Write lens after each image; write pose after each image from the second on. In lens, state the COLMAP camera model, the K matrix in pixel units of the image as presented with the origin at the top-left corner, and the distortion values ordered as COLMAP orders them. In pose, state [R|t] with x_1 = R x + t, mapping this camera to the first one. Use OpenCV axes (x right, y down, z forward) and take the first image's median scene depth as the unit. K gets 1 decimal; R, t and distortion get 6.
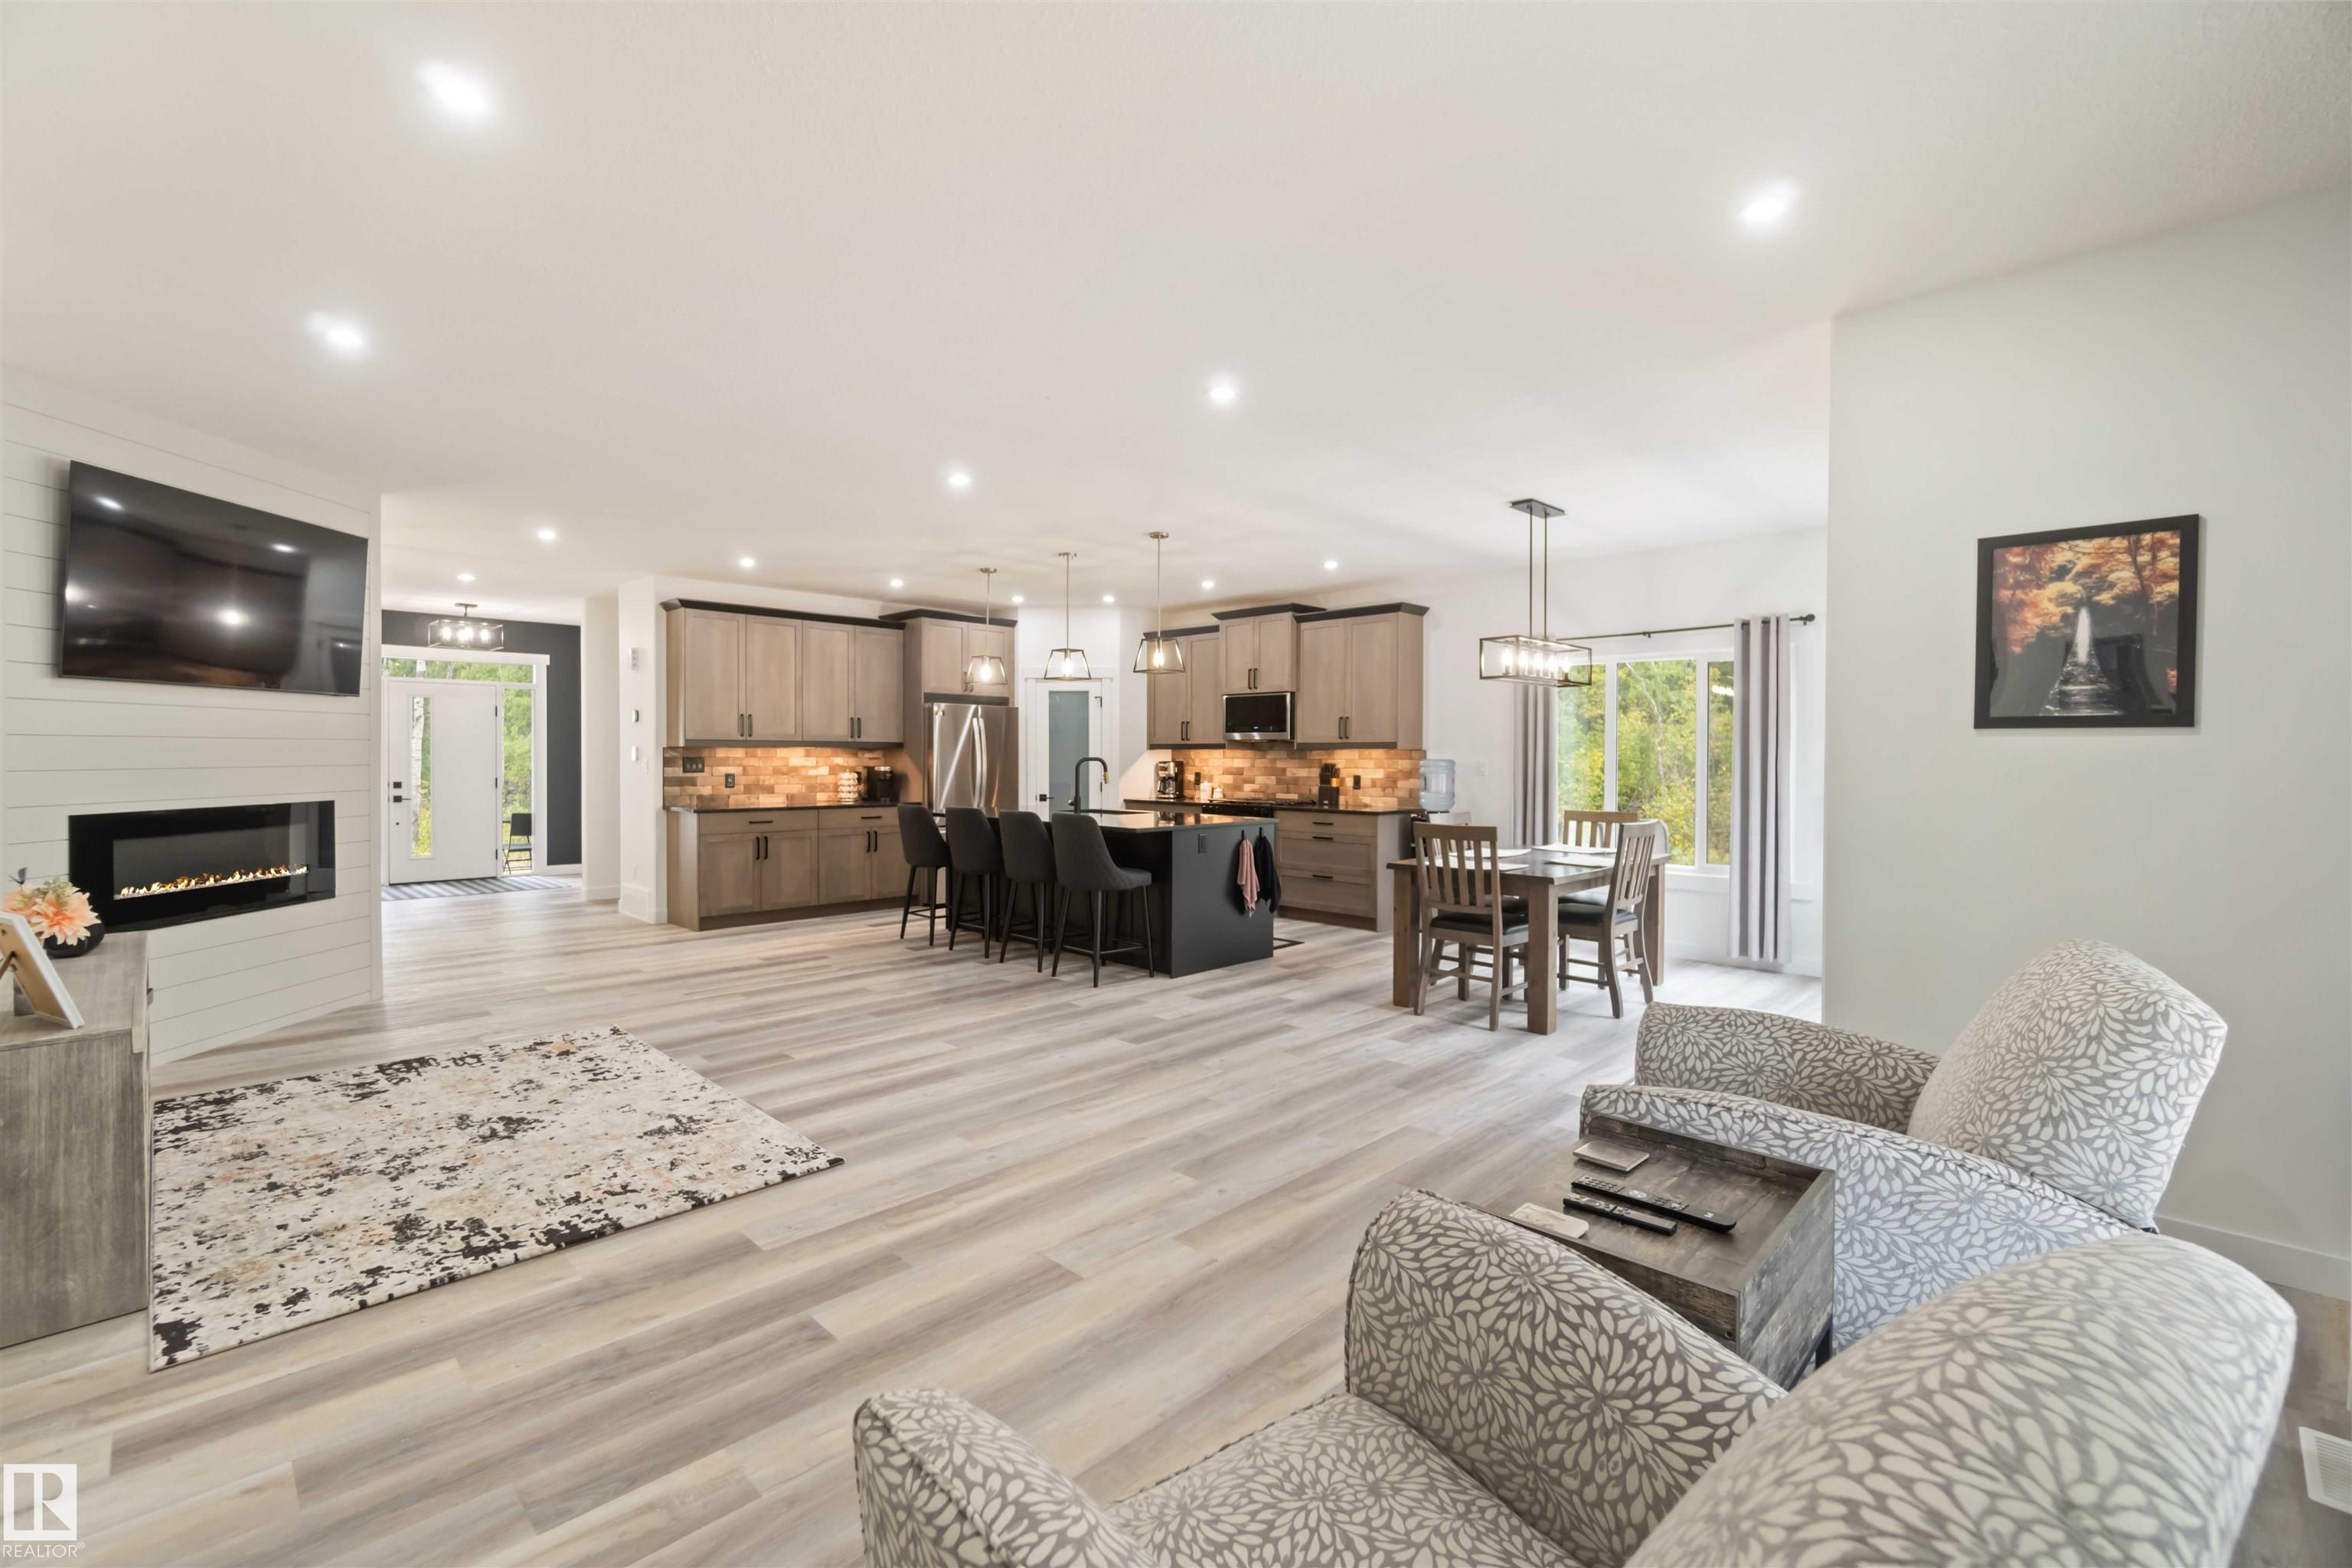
lens RADIAL K [[1011.5, 0, 1169.4], [0, 1011.5, 771.2], [0, 0, 1]] dist [-0.005502, 0.000169]
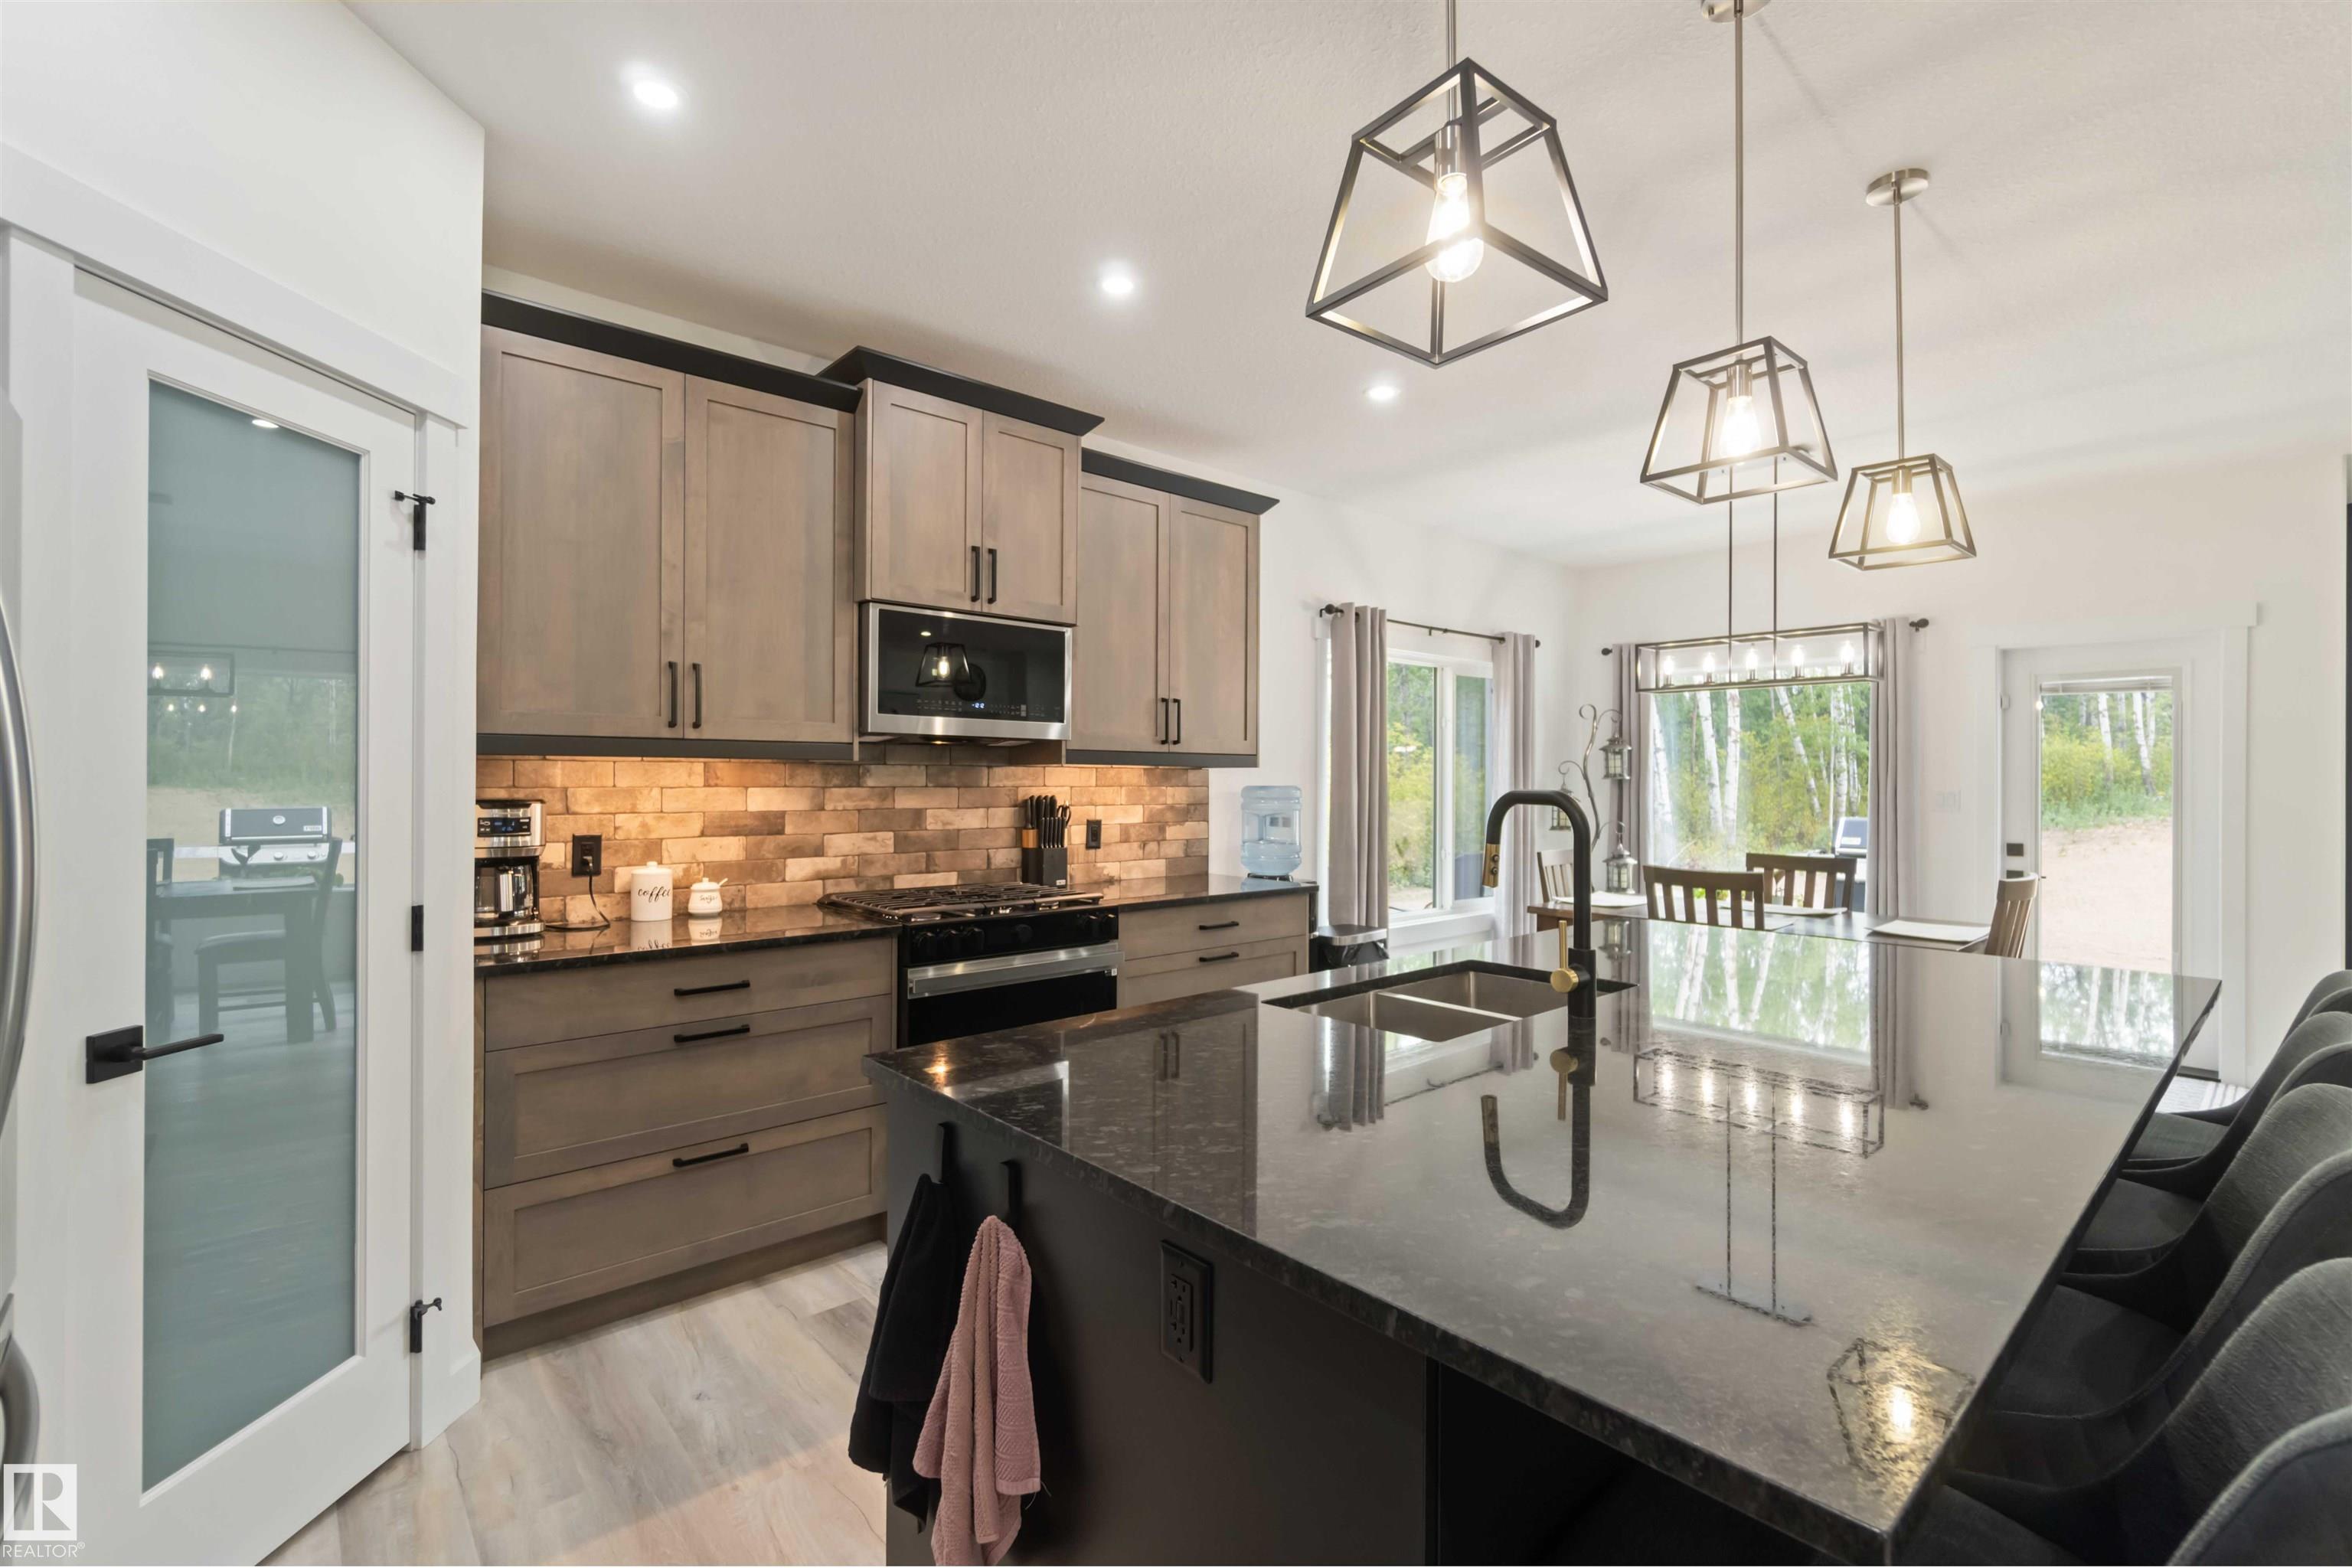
lens RADIAL K [[1027.2, 0, 1166.7], [0, 1027.2, 764.3], [0, 0, 1]] dist [-0.002784, 0.000470]
pose [[0.069858, 0.011153, 0.997495, -0.313478], [0.010920, 0.999869, -0.011944, -0.016938], [-0.997497, 0.011727, 0.069727, 0.972164]]
